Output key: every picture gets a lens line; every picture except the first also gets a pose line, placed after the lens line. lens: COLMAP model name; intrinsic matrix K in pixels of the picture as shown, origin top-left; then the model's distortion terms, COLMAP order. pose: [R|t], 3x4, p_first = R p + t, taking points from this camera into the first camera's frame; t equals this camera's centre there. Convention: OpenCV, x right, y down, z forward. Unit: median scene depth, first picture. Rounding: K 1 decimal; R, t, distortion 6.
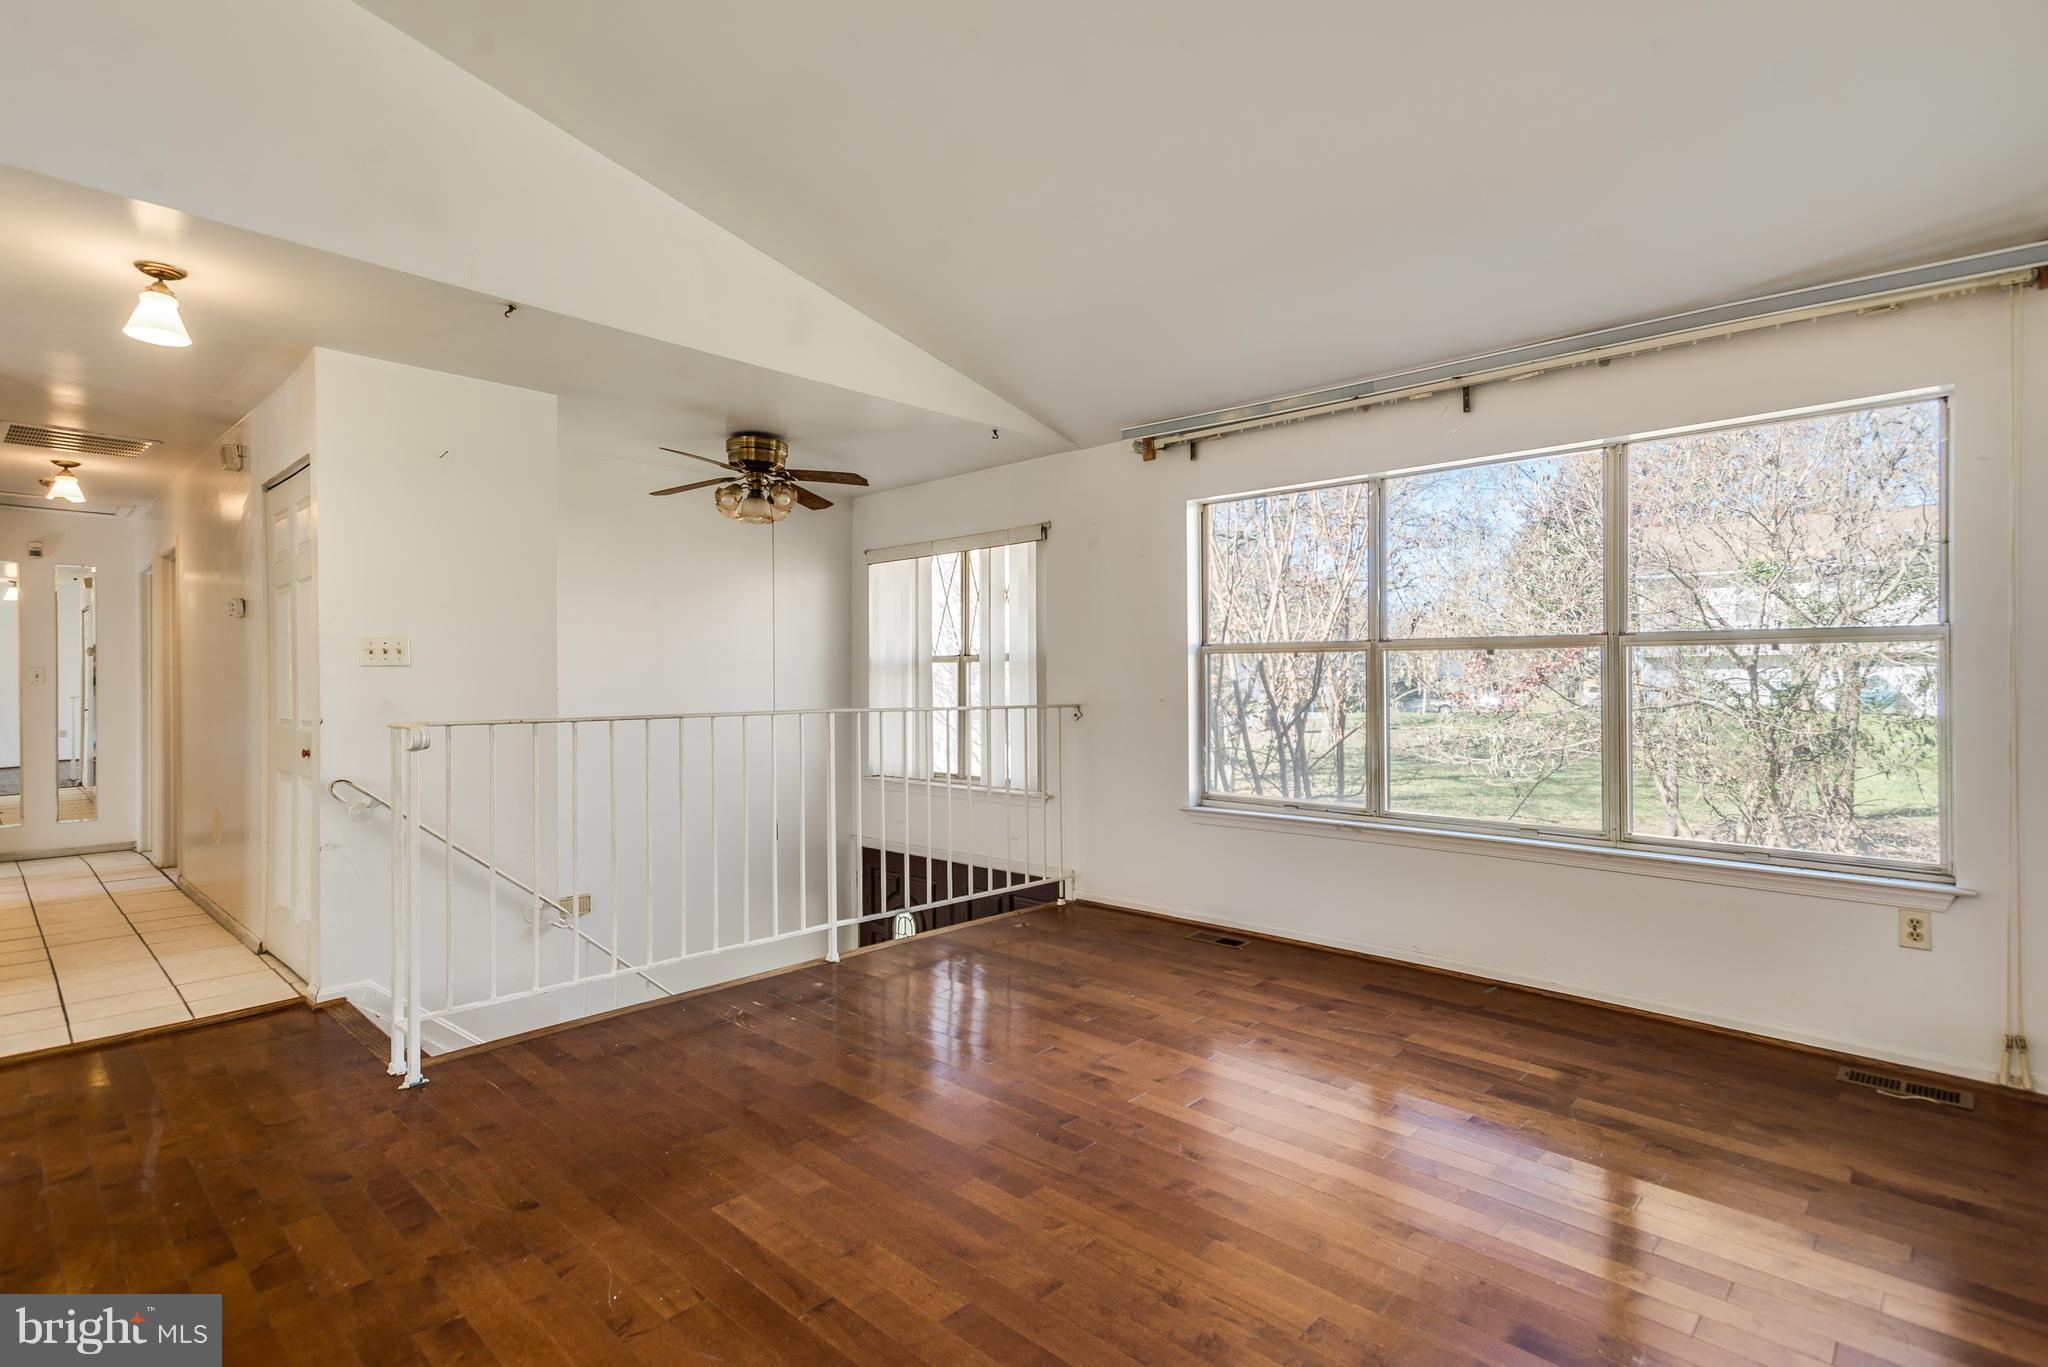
lens RADIAL K [[980.2, 0, 1024.0], [0, 980.2, 683.5], [0, 0, 1]] dist [0.019599, -0.000697]
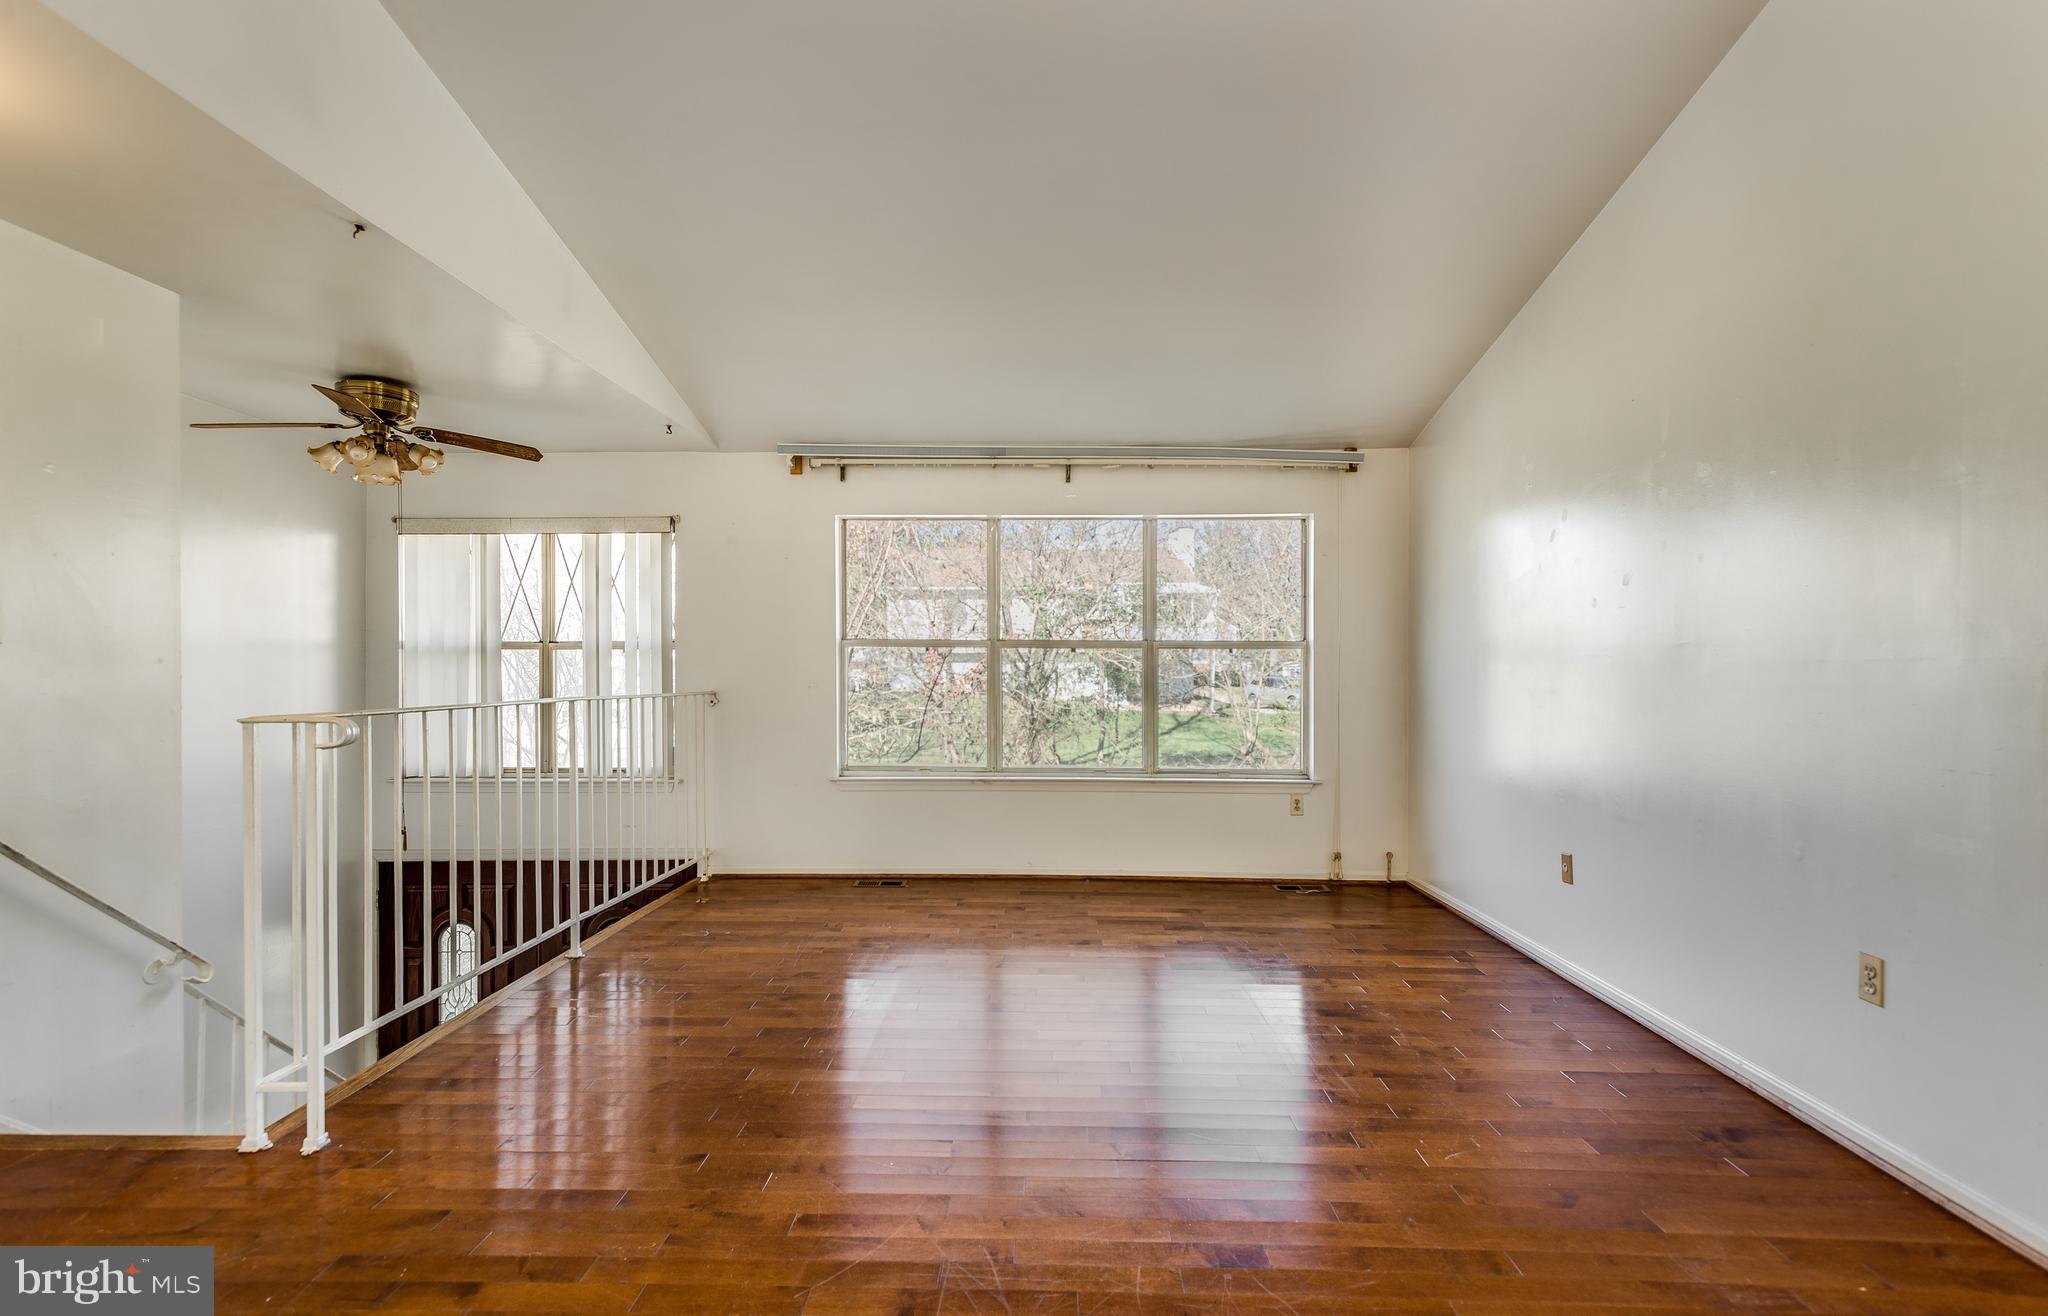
lens RADIAL K [[973.3, 0, 1013.6], [0, 973.3, 675.9], [0, 0, 1]] dist [0.019173, -0.000175]
pose [[0.750124, 0.000397, 0.661298, -0.434242], [-0.000953, 0.999999, 0.000481, 0.003971], [-0.661297, -0.000991, 0.750124, -0.007040]]
